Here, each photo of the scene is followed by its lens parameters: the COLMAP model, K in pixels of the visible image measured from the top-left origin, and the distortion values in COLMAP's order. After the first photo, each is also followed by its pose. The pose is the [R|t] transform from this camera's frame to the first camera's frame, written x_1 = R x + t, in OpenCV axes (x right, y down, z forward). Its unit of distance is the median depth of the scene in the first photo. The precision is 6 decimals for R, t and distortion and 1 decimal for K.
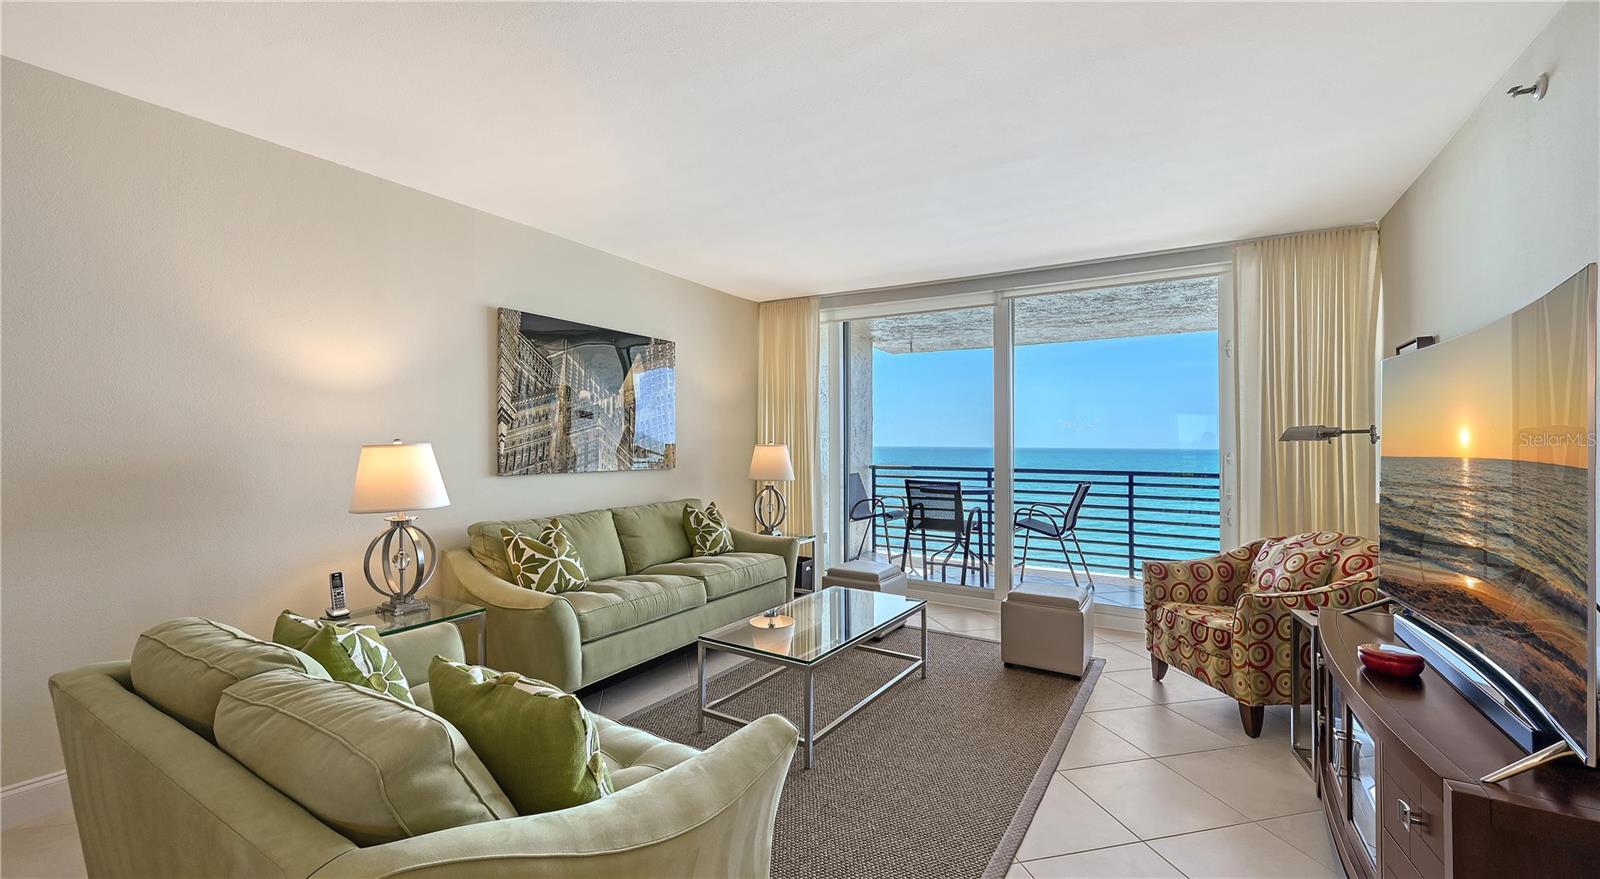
lens RADIAL K [[645.4, 0, 810.3], [0, 645.4, 442.7], [0, 0, 1]] dist [0.000554, 0.000001]
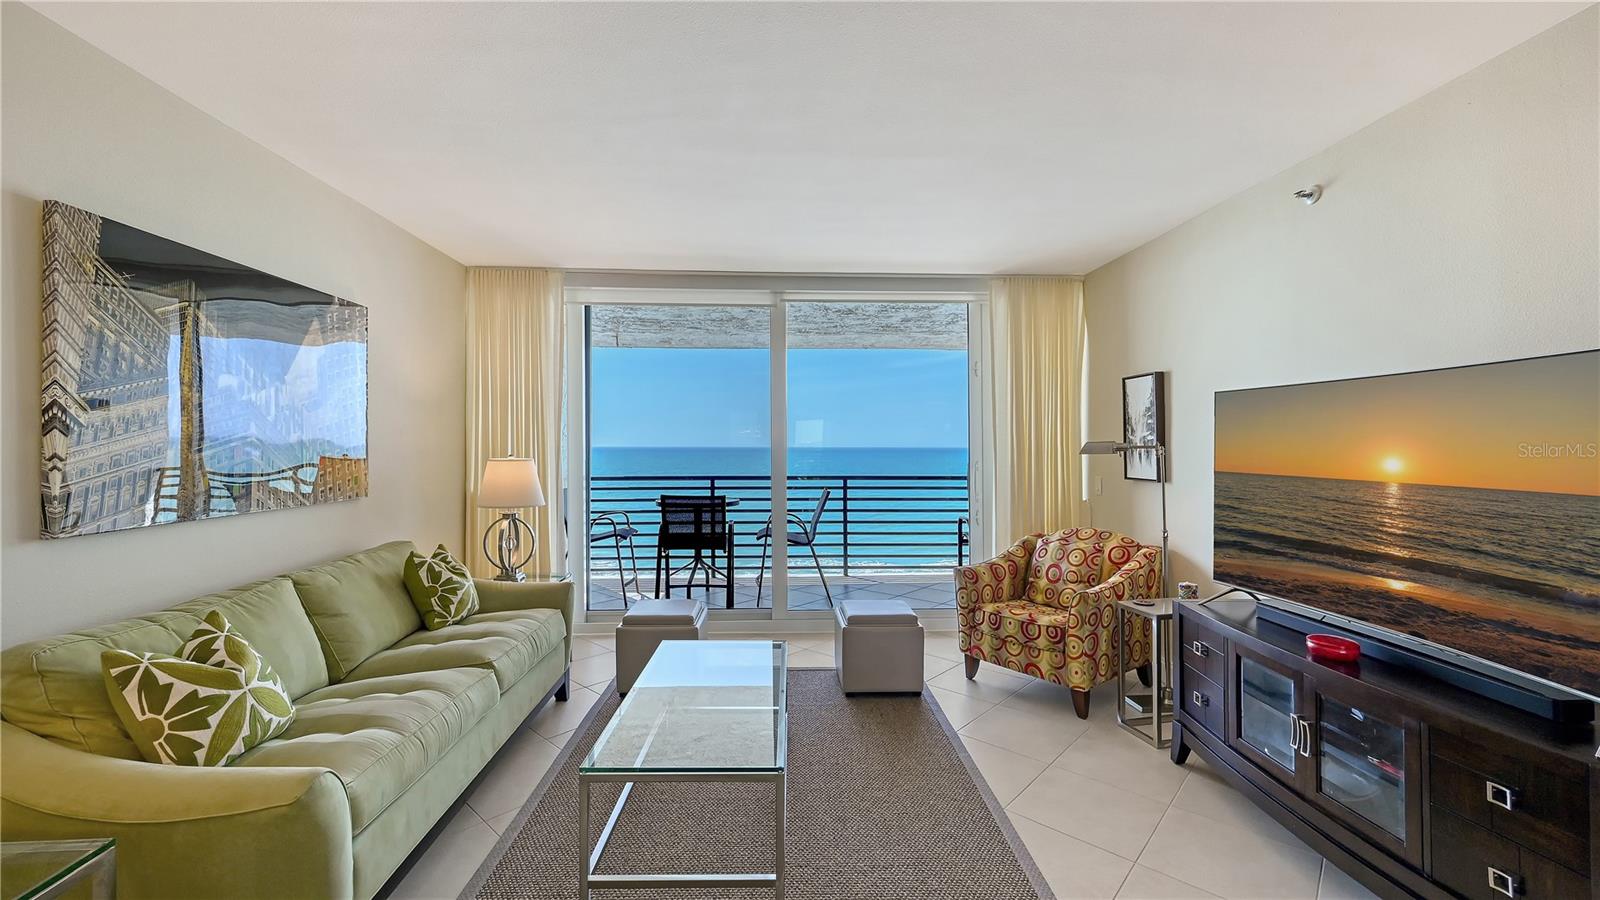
lens RADIAL K [[648.3, 0, 805.3], [0, 648.3, 438.3], [0, 0, 1]] dist [0.002804, -0.000955]
pose [[0.829395, 0.000213, 0.558662, -0.269750], [0.002596, 0.999988, -0.004234, -0.022317], [-0.558656, 0.004962, 0.829384, 0.254151]]
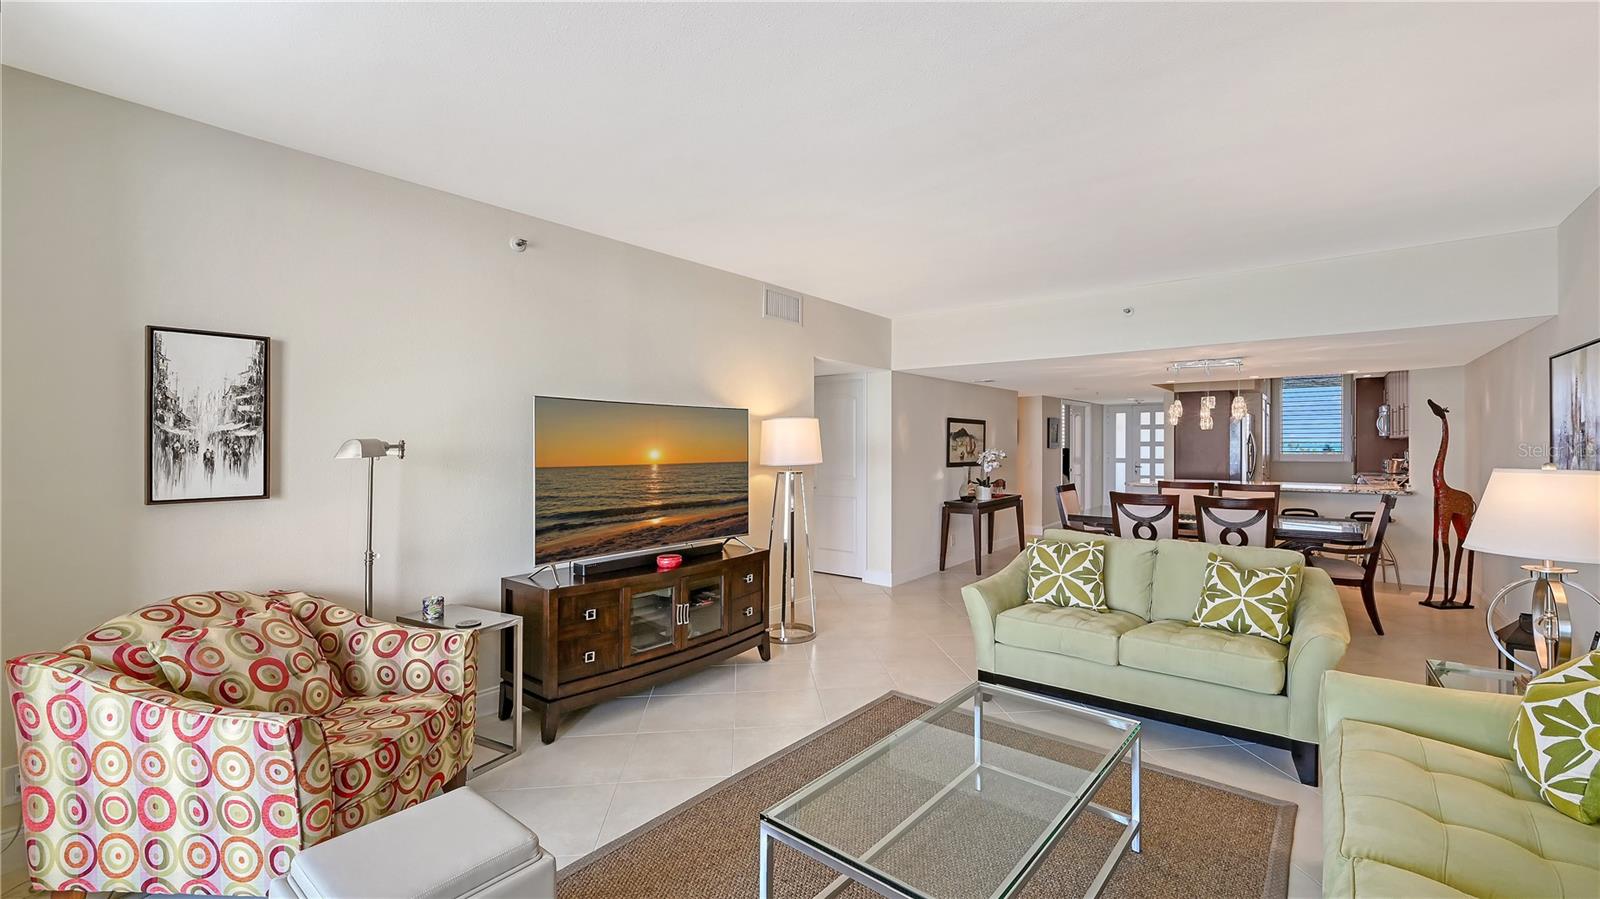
lens RADIAL K [[648.3, 0, 803.8], [0, 648.3, 450.7], [0, 0, 1]] dist [0.002804, -0.000955]
pose [[-0.988179, -0.006558, 0.153164, 0.080169], [-0.005234, 0.999945, 0.009047, -0.016961], [-0.153215, 0.008139, -0.988159, 1.388425]]
